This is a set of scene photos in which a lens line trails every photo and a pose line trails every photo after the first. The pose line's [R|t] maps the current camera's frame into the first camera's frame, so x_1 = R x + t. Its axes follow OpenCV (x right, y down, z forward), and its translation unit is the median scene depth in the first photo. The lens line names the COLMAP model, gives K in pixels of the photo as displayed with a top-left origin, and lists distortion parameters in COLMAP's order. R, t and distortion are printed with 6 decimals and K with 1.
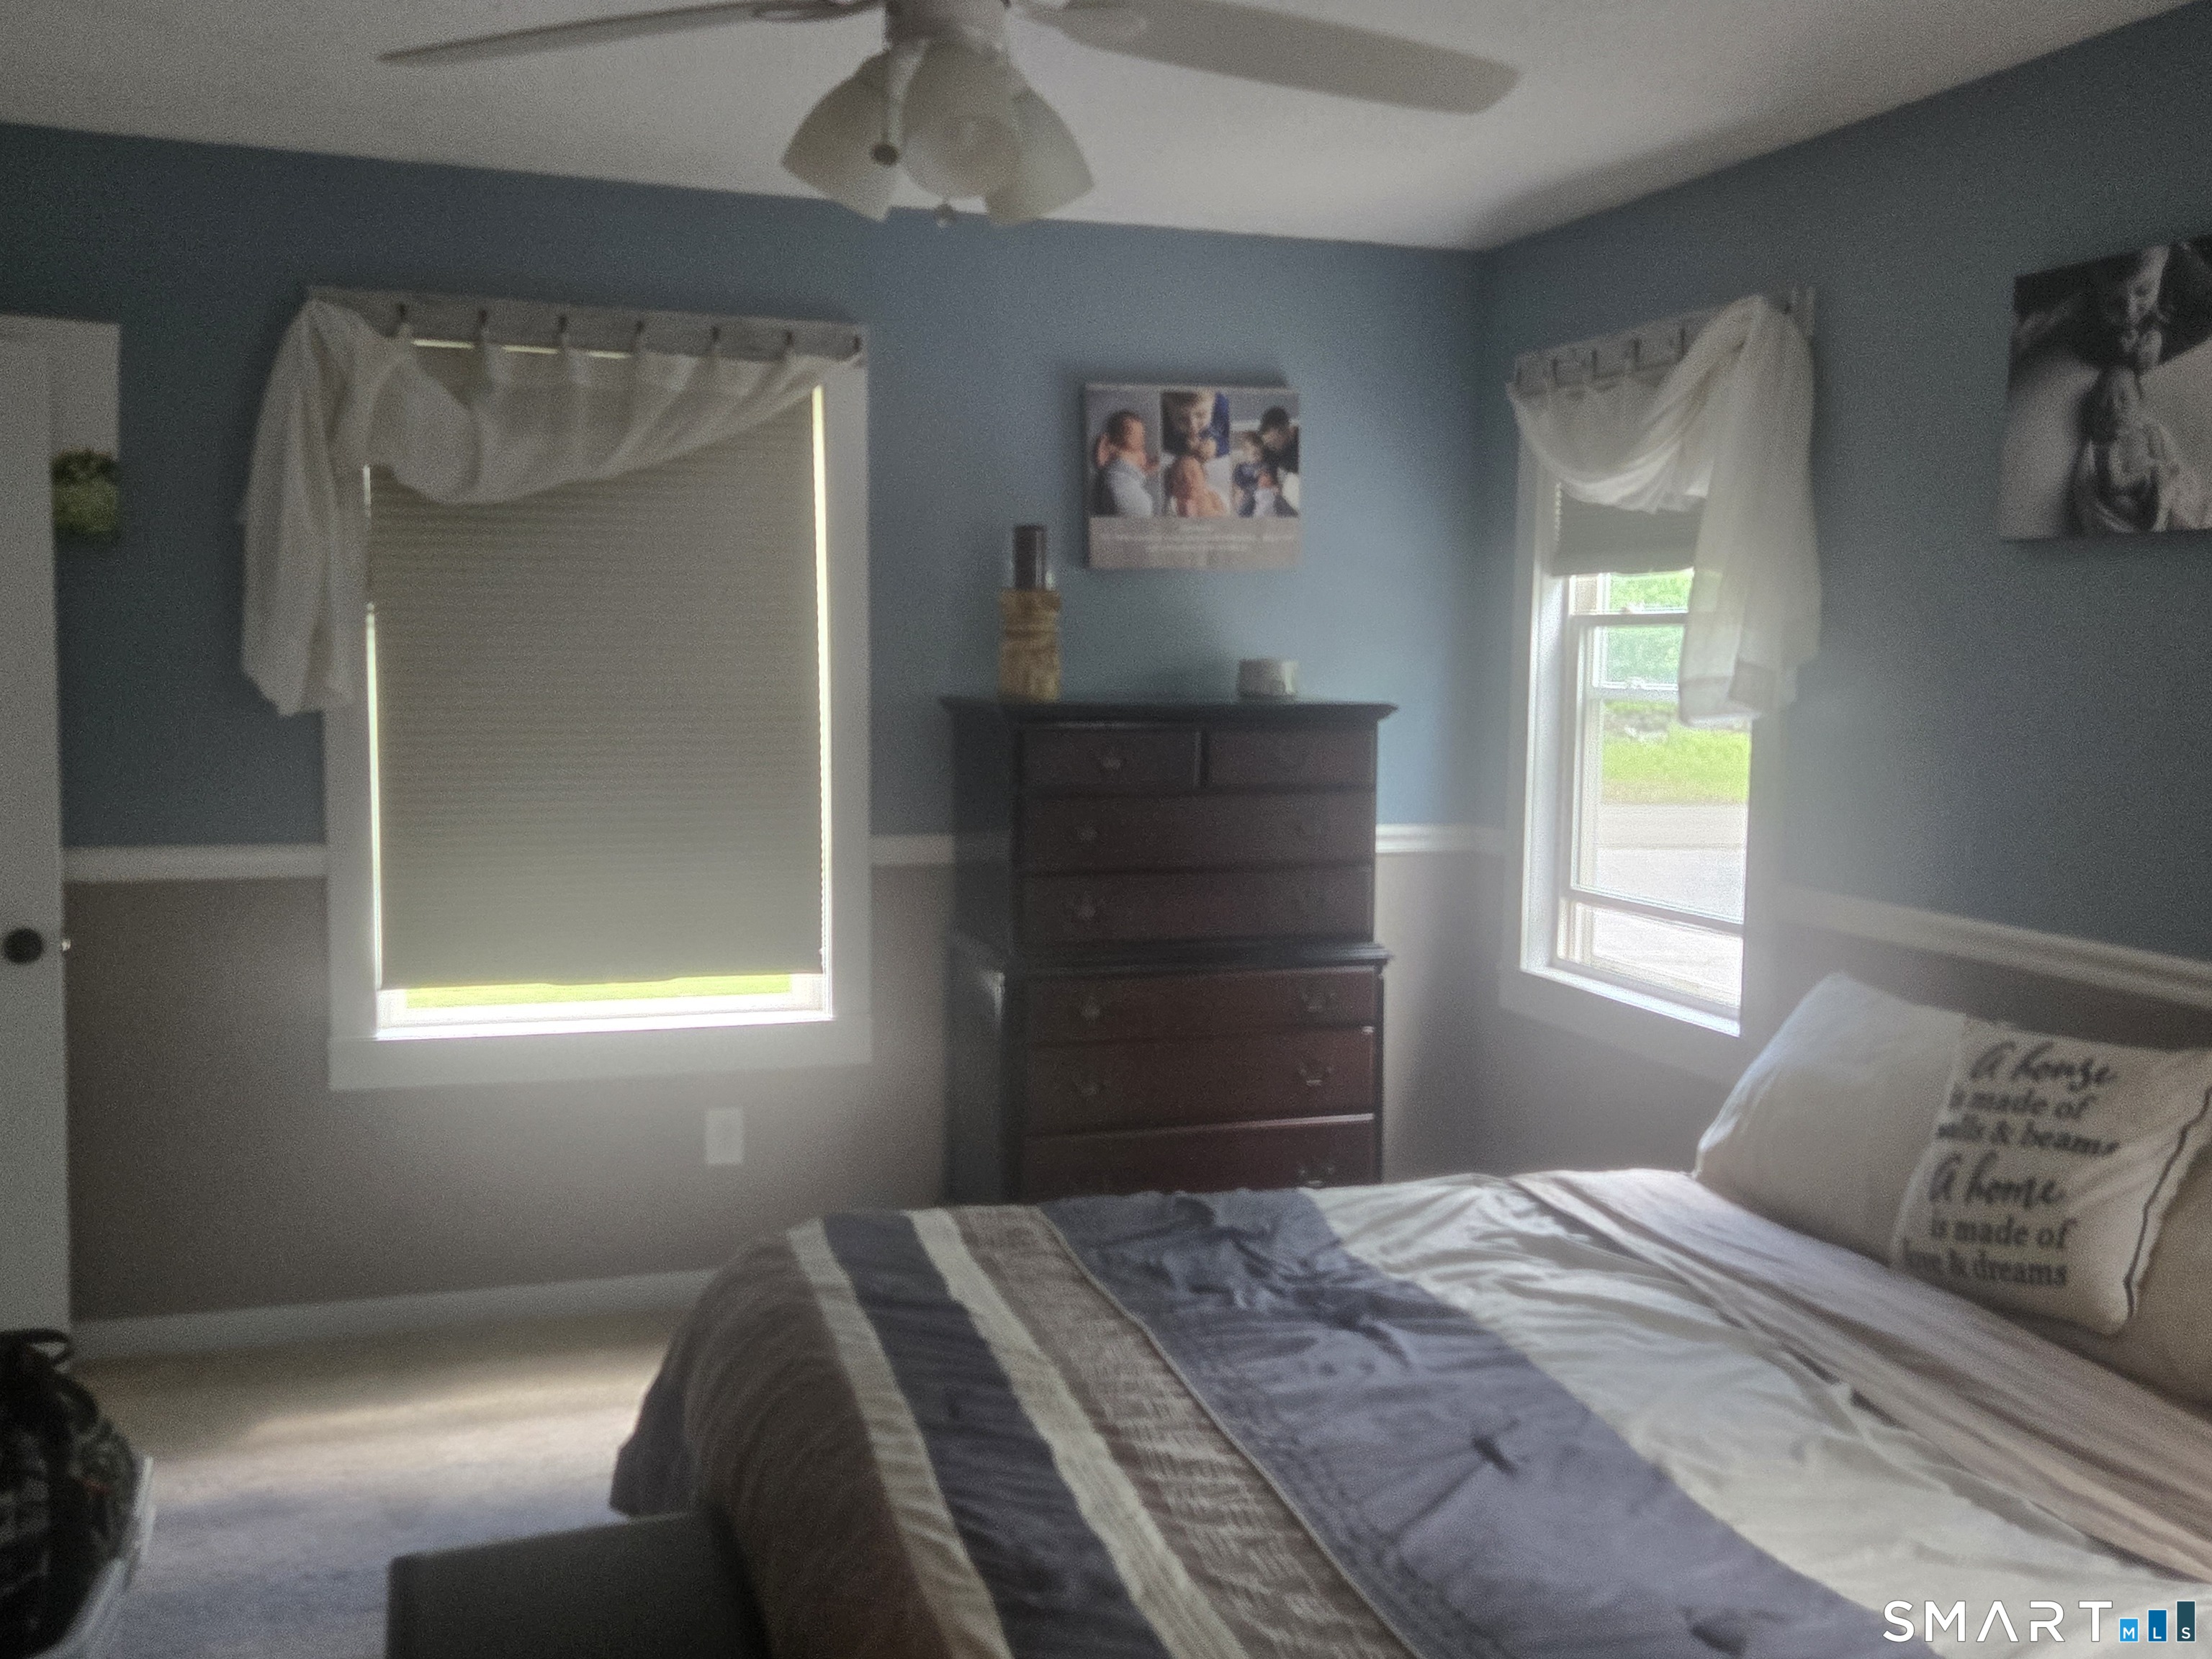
lens RADIAL K [[2071.2, 0, 1108.5], [0, 2071.2, 820.2], [0, 0, 1]] dist [0.076987, 0.000000]
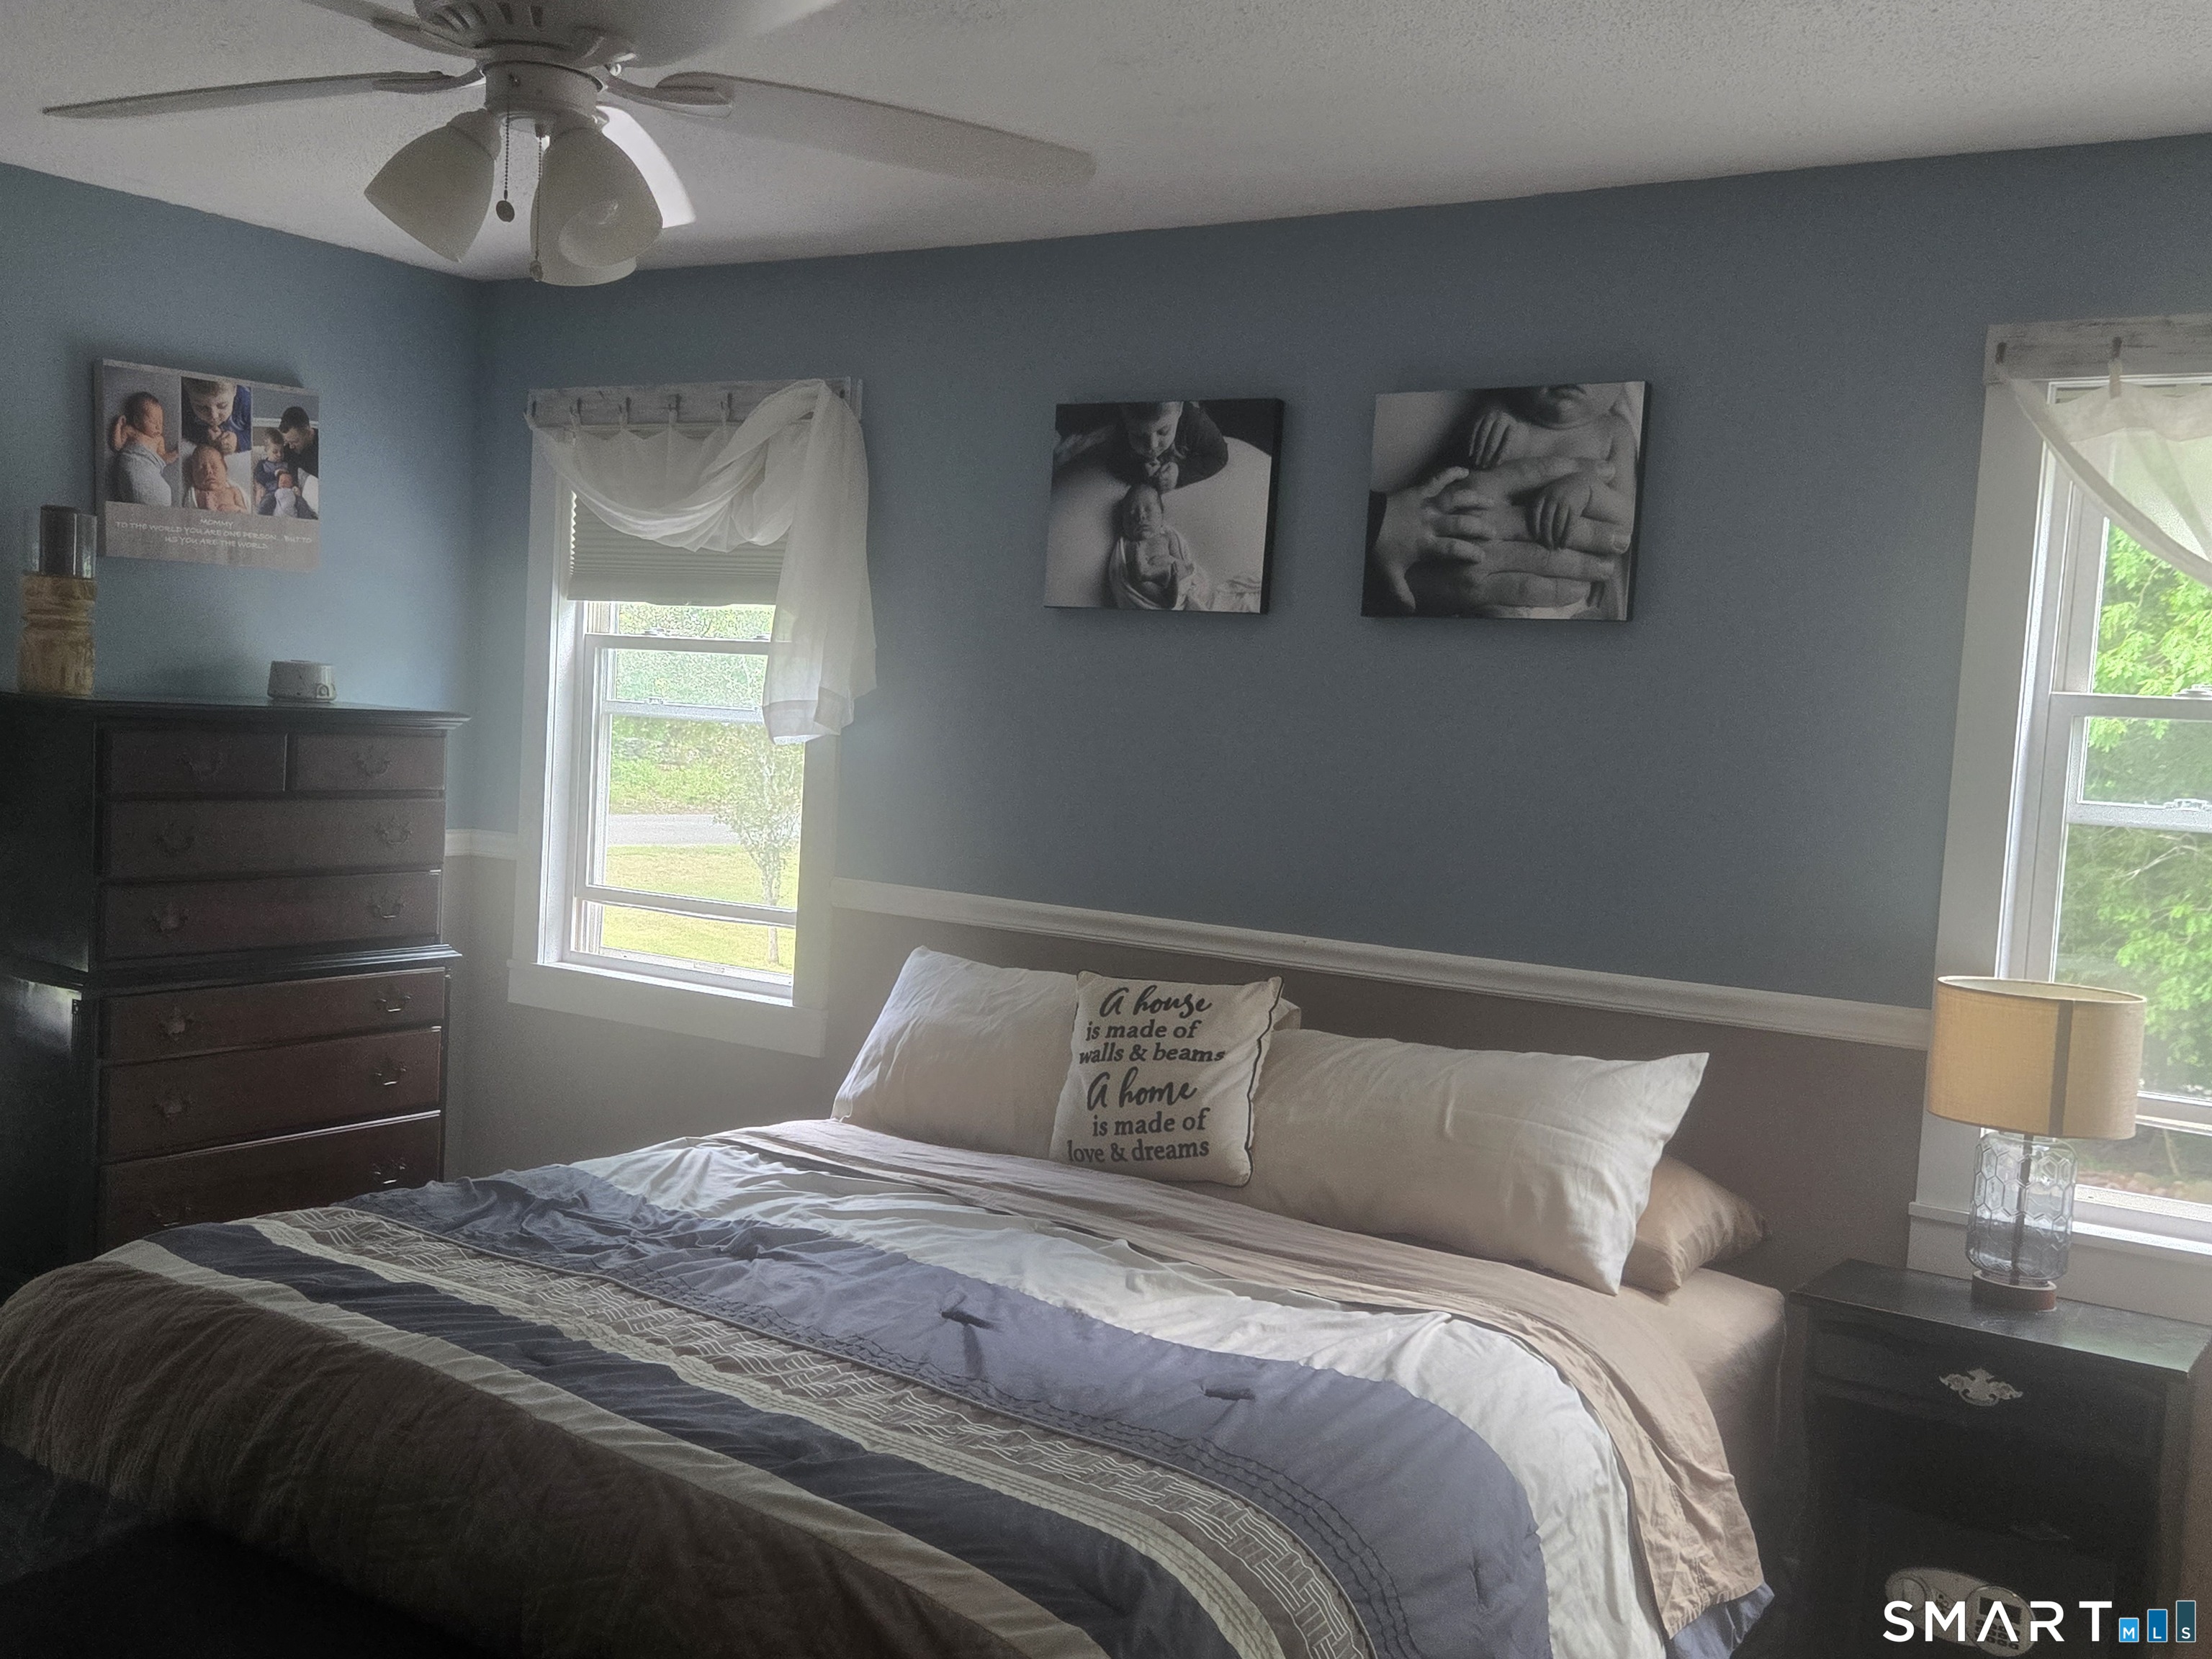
lens RADIAL K [[2071.2, 0, 1095.6], [0, 2071.2, 830.5], [0, 0, 1]] dist [0.076987, 0.000000]
pose [[0.797711, -0.005682, 0.603013, -0.331326], [0.004653, 0.999984, 0.003267, 0.001222], [-0.603022, 0.000199, 0.797725, -0.036743]]
